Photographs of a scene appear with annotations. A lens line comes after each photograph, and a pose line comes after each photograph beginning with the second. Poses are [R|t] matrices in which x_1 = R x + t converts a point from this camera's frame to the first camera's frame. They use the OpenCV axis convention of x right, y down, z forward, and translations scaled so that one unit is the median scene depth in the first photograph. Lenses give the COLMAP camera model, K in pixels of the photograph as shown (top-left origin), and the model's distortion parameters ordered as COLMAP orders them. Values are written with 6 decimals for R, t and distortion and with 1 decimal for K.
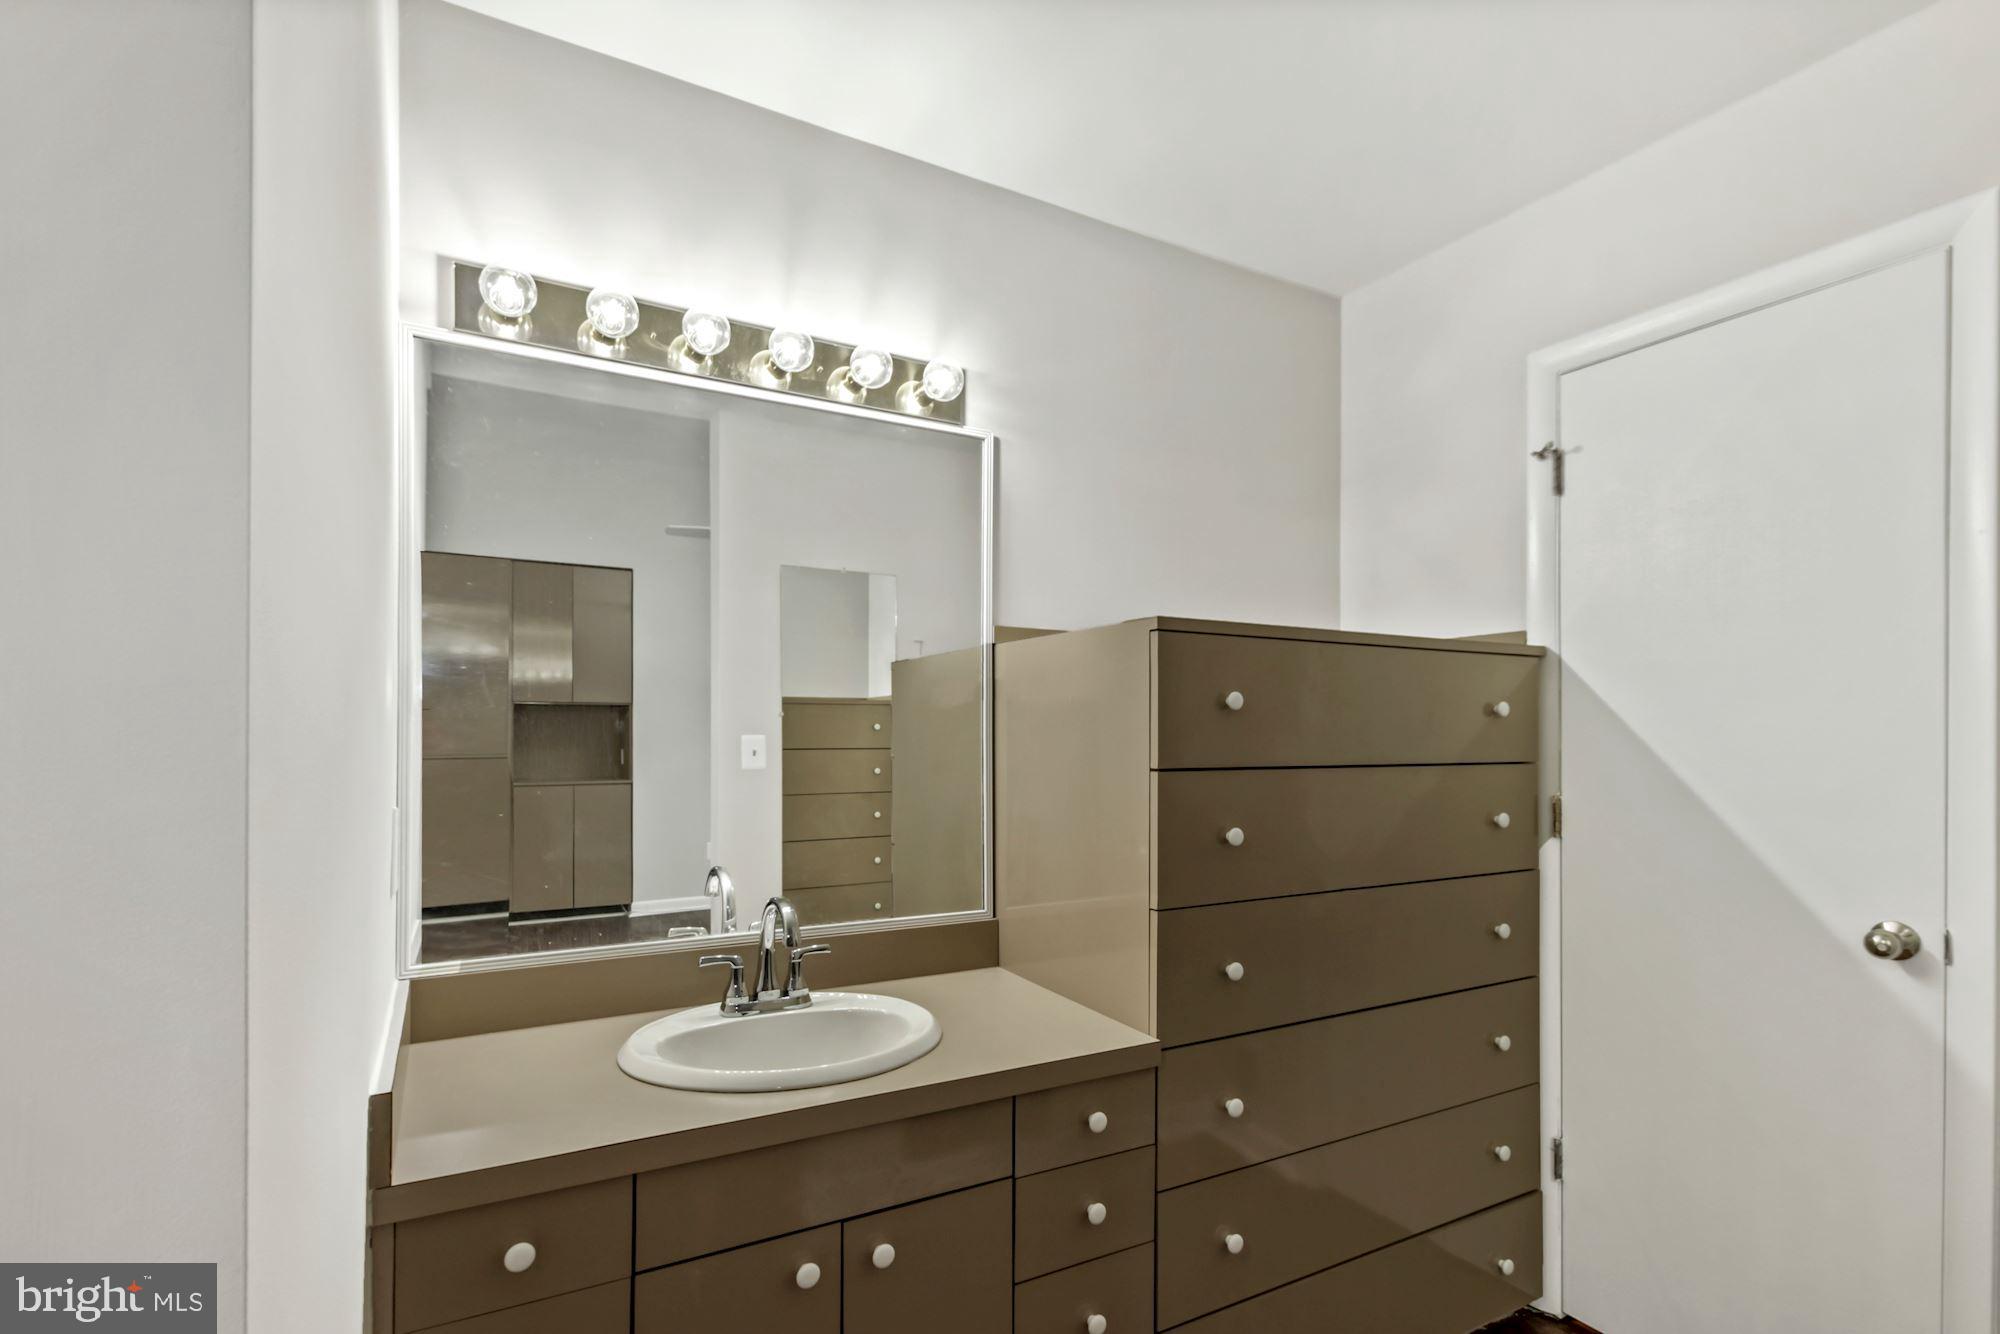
lens RADIAL K [[952.9, 0, 1004.1], [0, 952.9, 737.4], [0, 0, 1]] dist [0.000018, 0.000002]
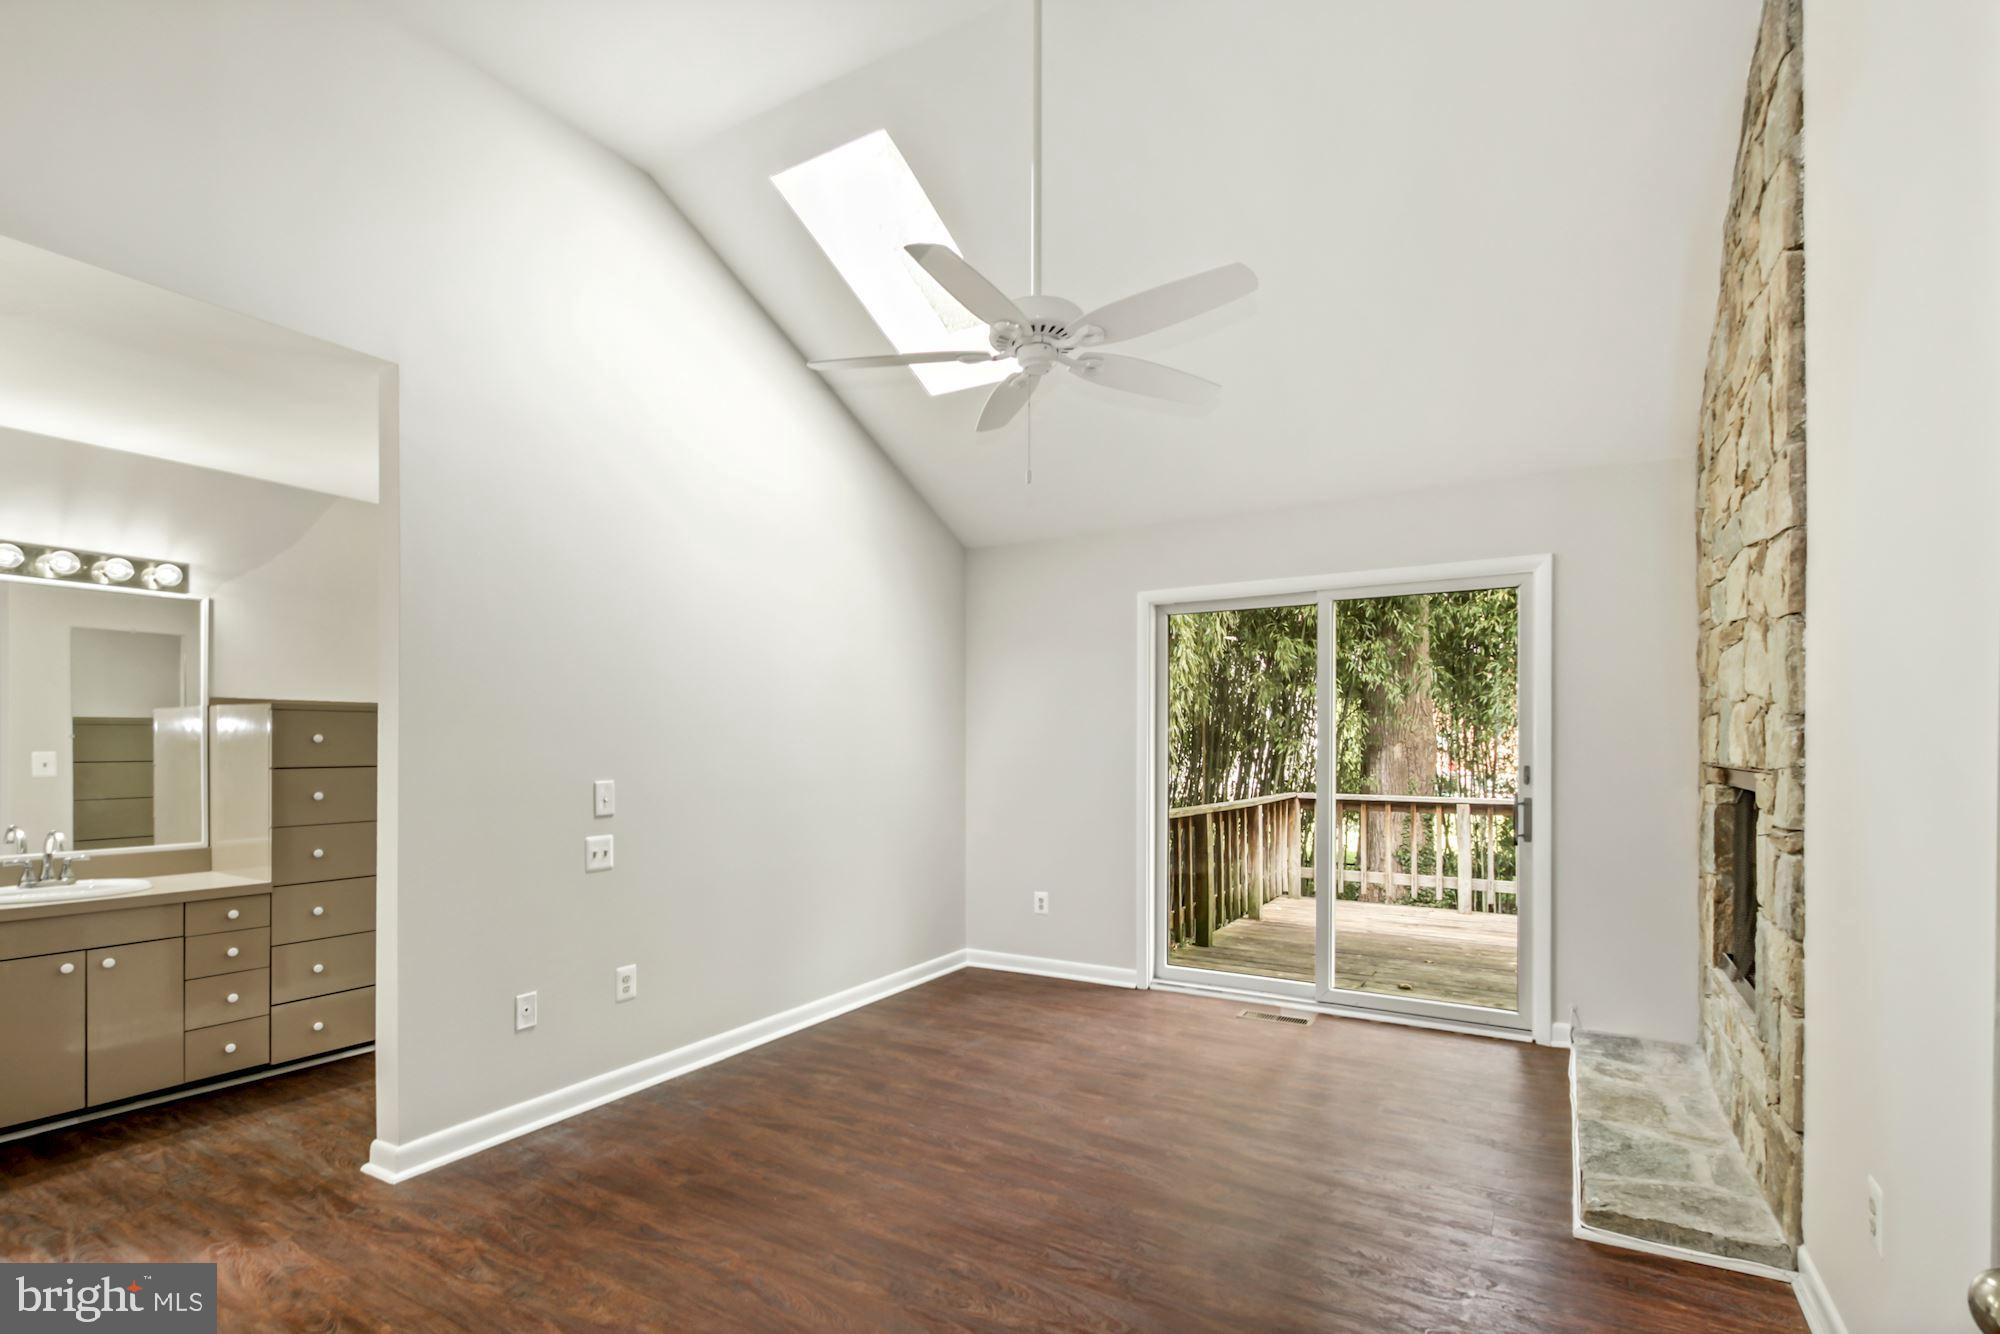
lens RADIAL K [[952.9, 0, 1004.1], [0, 952.9, 737.4], [0, 0, 1]] dist [0.000018, 0.000002]
pose [[0.865640, -0.004567, 0.500646, 0.426982], [0.005489, 0.999985, -0.000368, -0.025656], [-0.500637, 0.003067, 0.865652, -1.523892]]
